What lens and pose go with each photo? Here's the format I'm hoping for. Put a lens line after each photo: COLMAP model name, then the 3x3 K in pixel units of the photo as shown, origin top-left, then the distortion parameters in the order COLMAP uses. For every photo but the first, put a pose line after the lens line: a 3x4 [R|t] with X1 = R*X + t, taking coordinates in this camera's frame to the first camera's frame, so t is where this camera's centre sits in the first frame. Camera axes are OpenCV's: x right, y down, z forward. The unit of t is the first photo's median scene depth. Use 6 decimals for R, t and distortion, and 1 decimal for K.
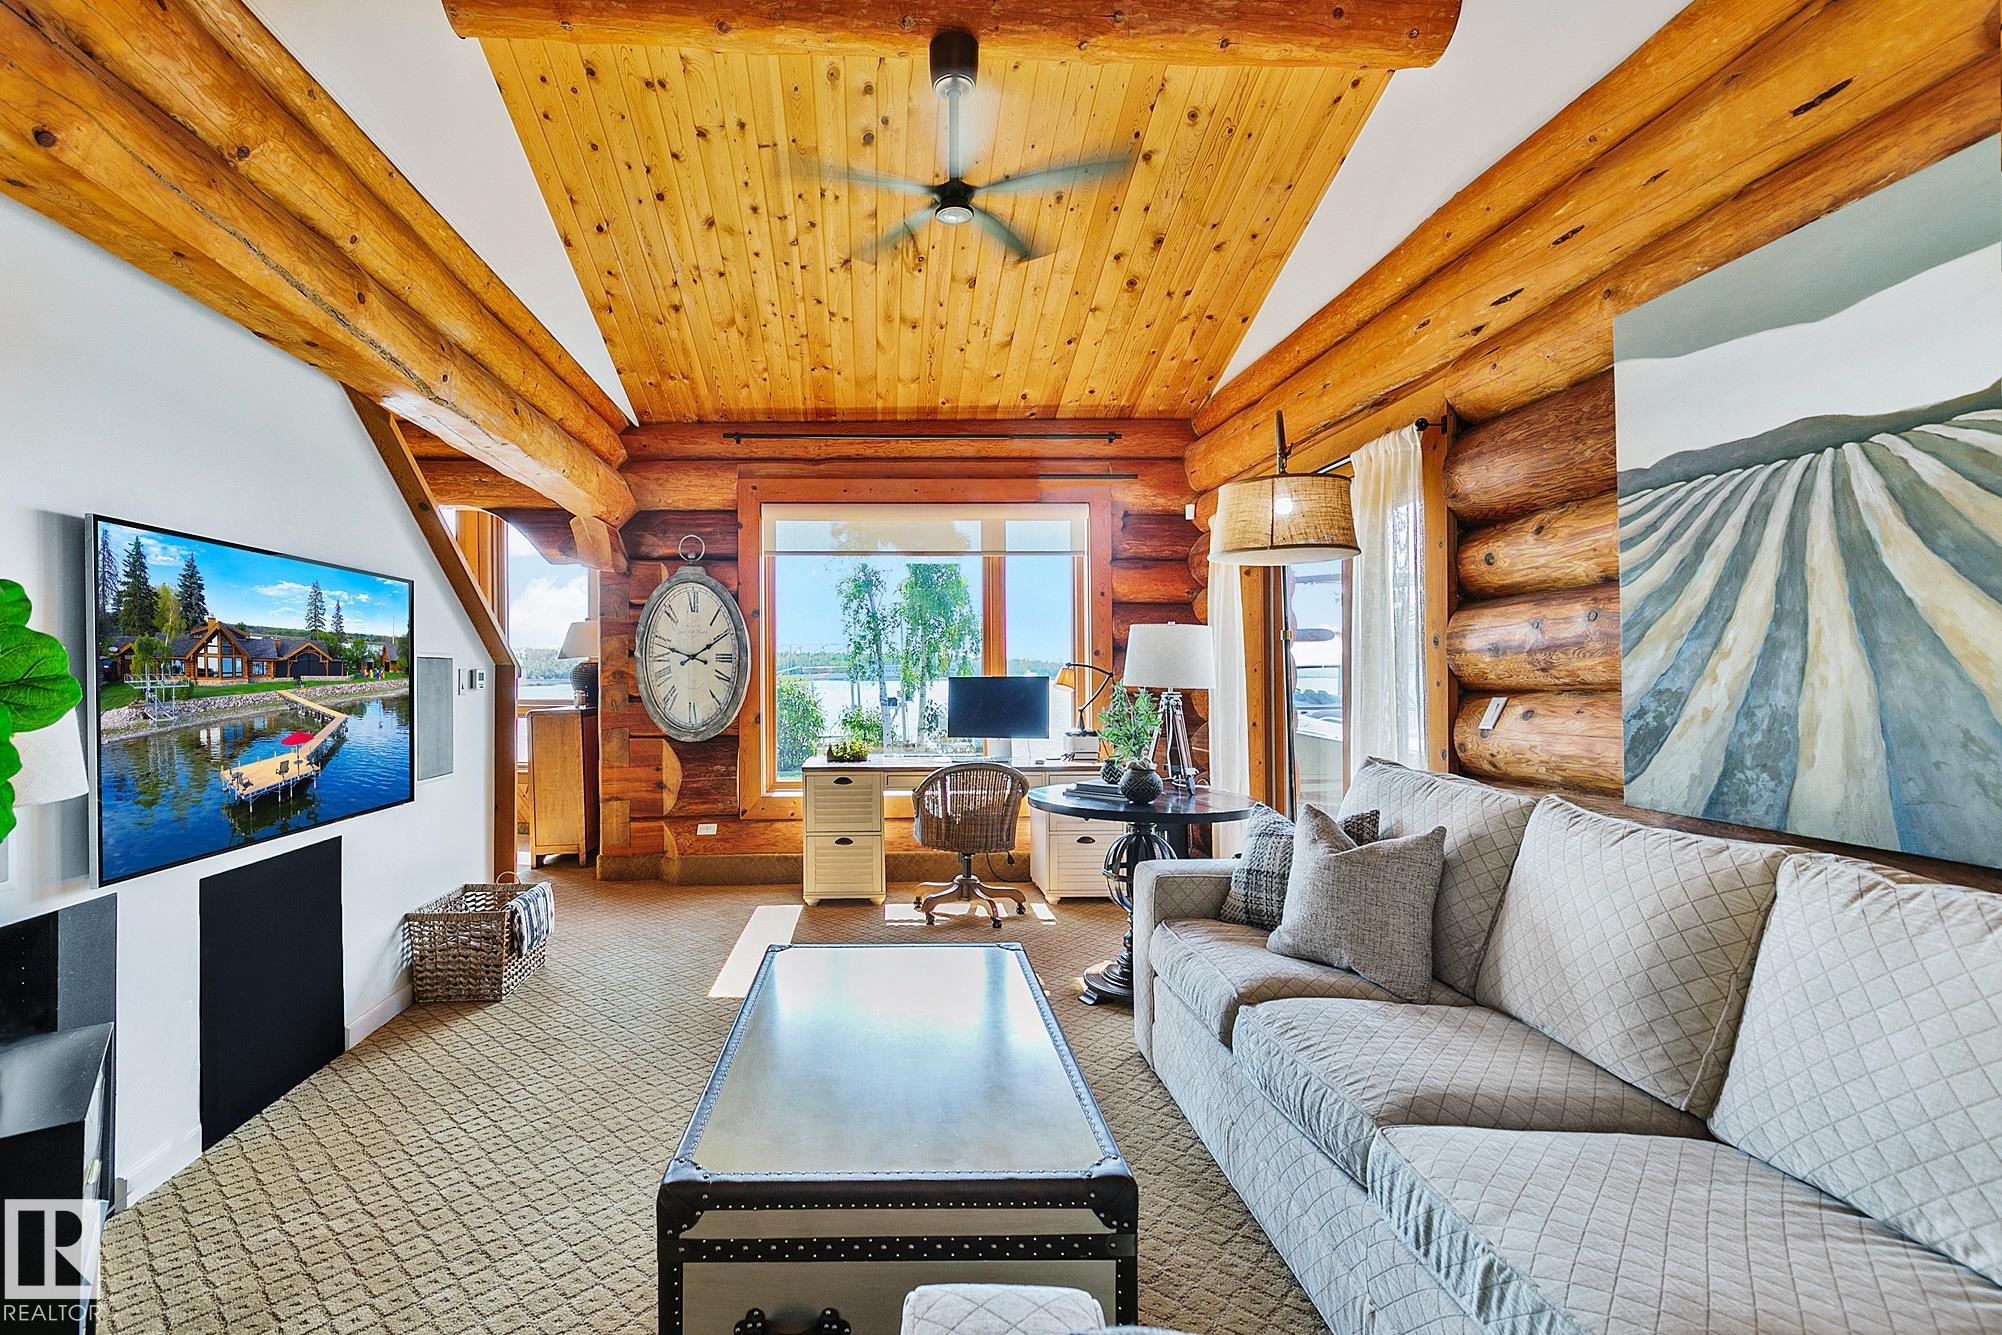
lens RADIAL K [[900.5, 0, 1001.6], [0, 900.5, 674.5], [0, 0, 1]] dist [0.002572, -0.000094]
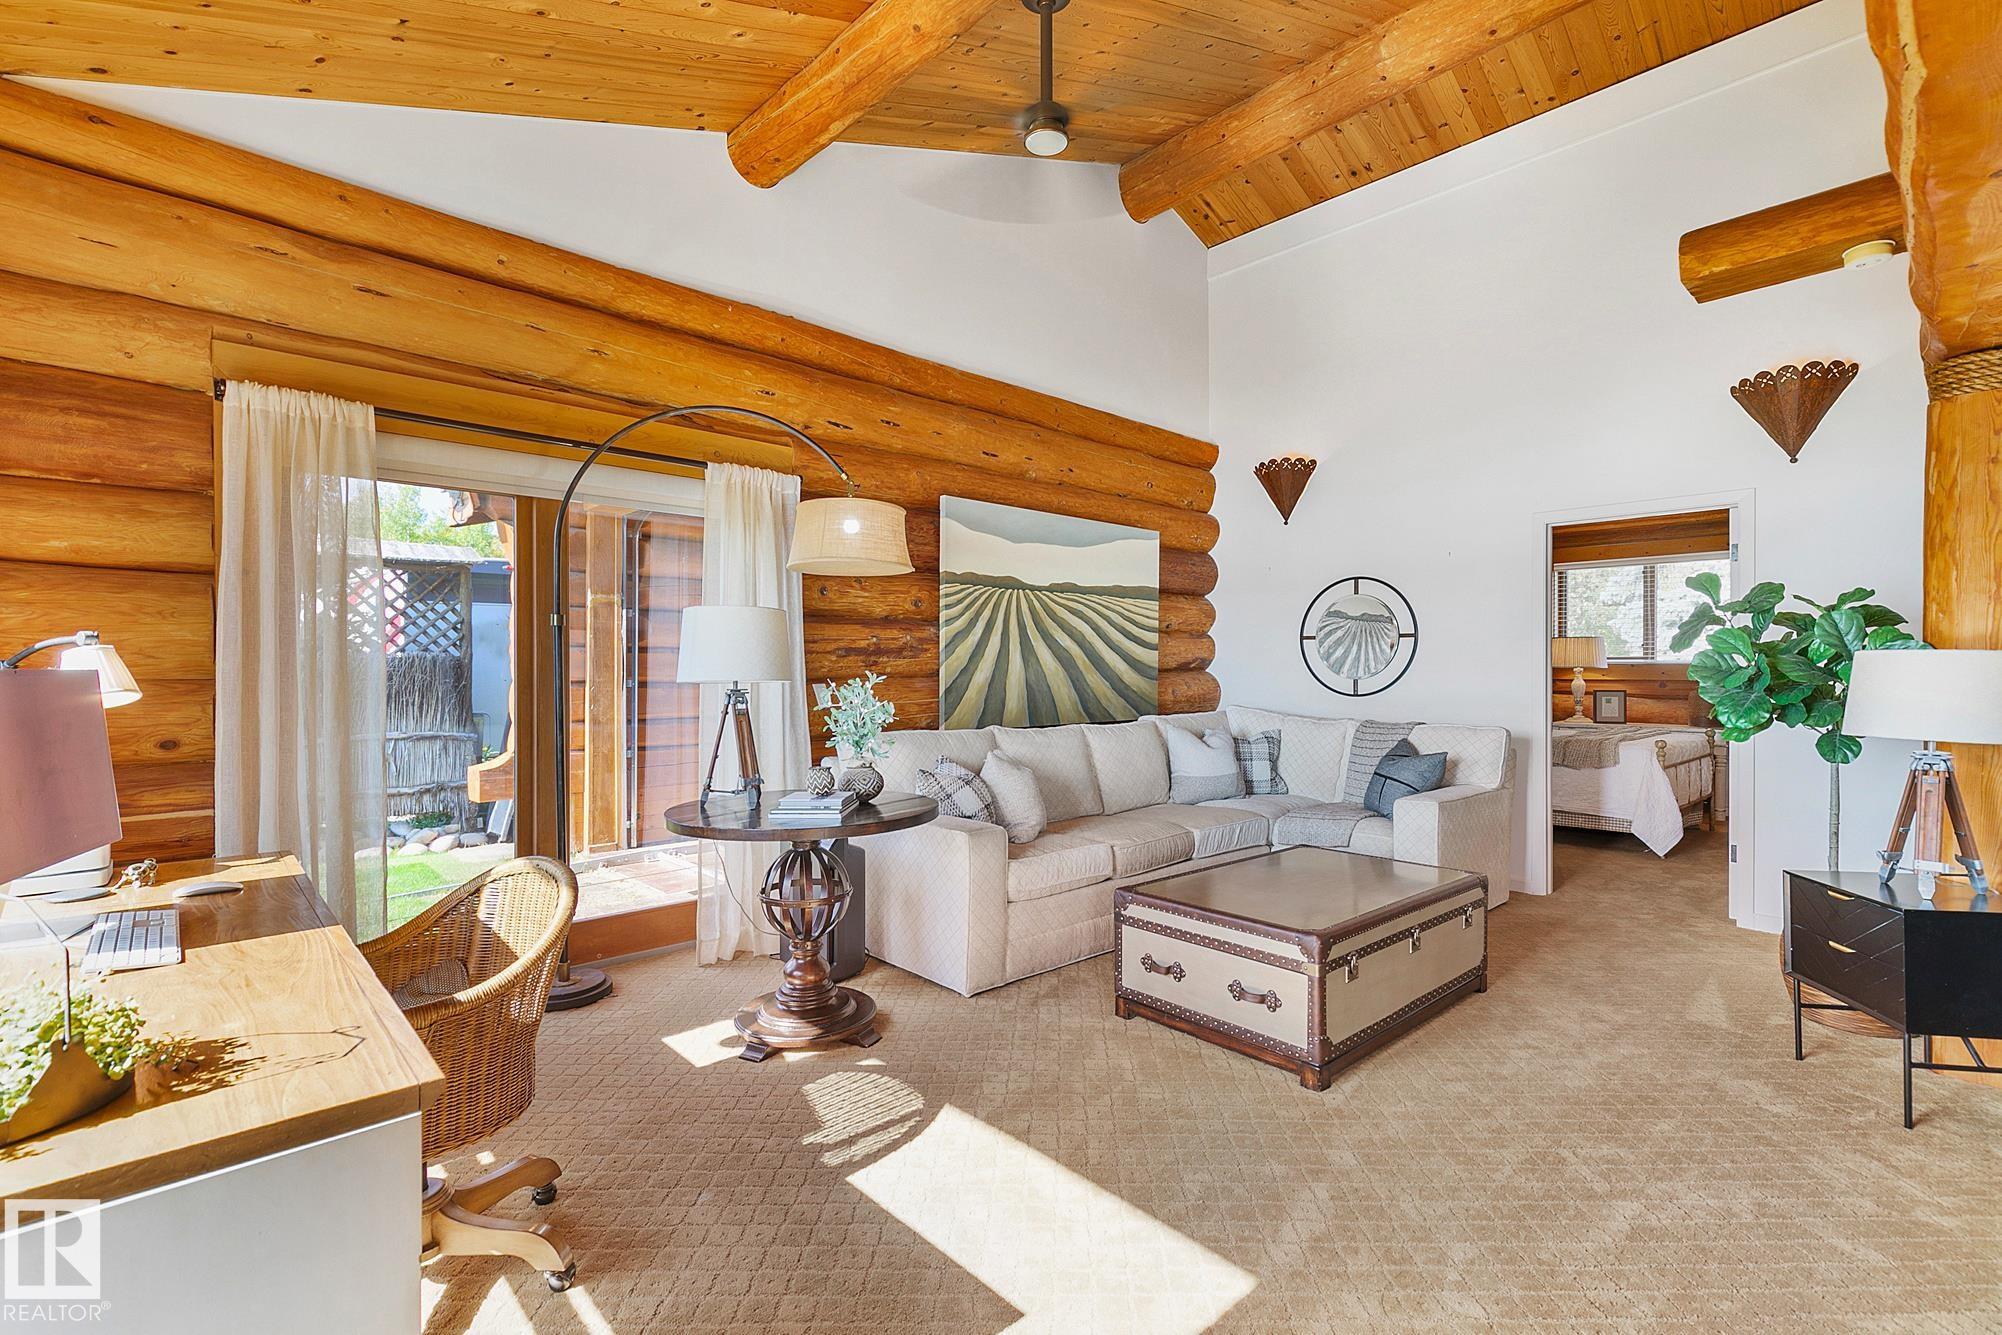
lens RADIAL K [[900.5, 0, 990.8], [0, 900.5, 668.1], [0, 0, 1]] dist [0.002572, -0.000094]
pose [[-0.548540, 0.000747, 0.836124, -1.082768], [-0.002319, 0.999994, -0.002415, 0.004890], [-0.836121, -0.003264, -0.548535, 1.999528]]
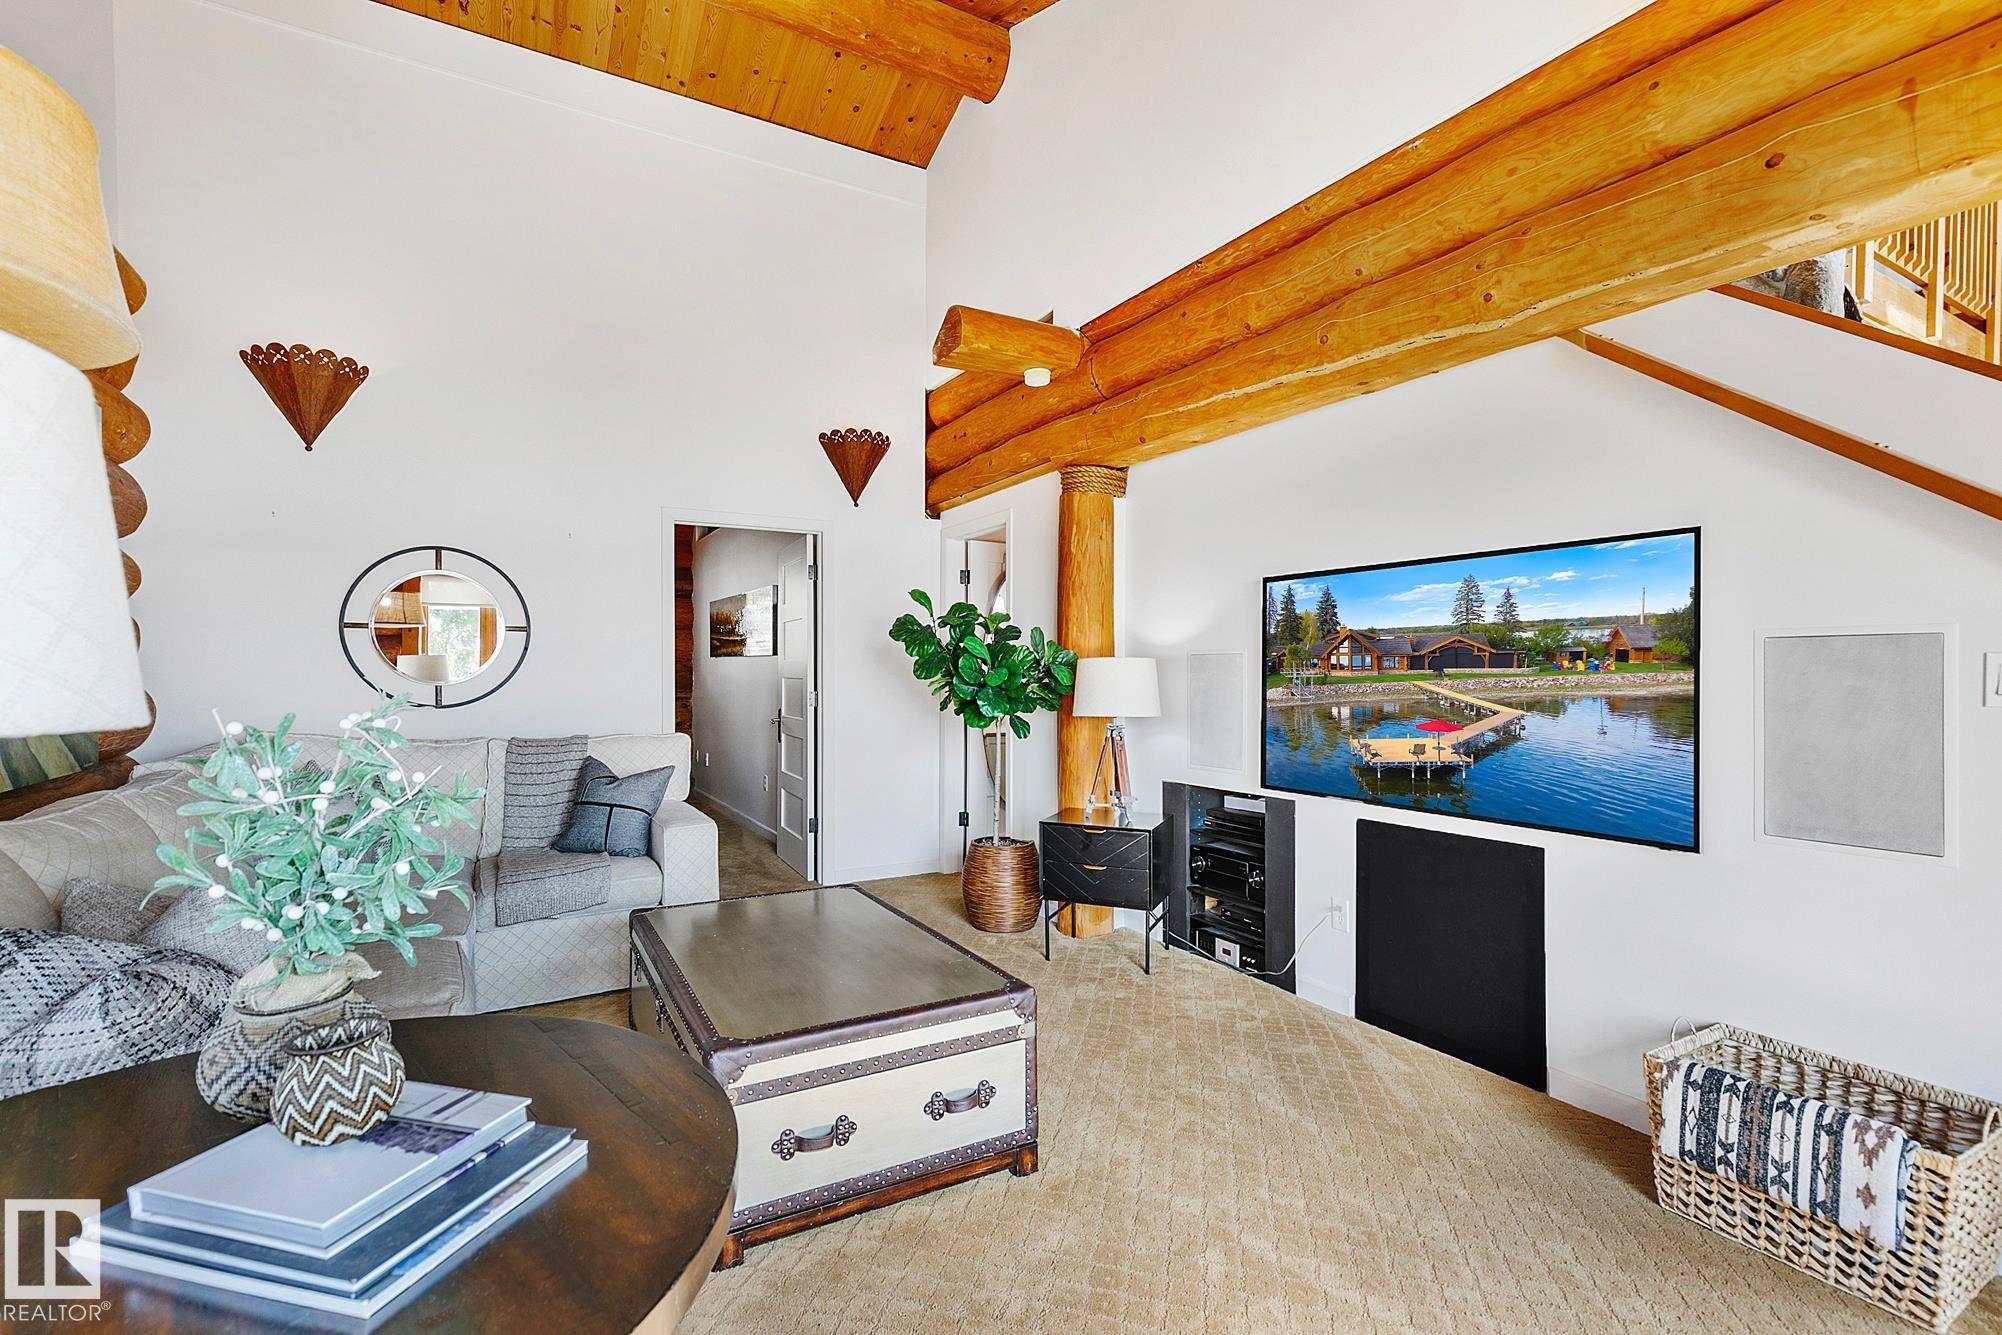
lens RADIAL K [[900.5, 0, 992.7], [0, 900.5, 671.6], [0, 0, 1]] dist [0.002572, -0.000094]
pose [[-0.936586, 0.002367, -0.350429, 0.103463], [0.002865, 0.999995, -0.000904, 0.004735], [0.350425, -0.001850, -0.936589, 1.906157]]
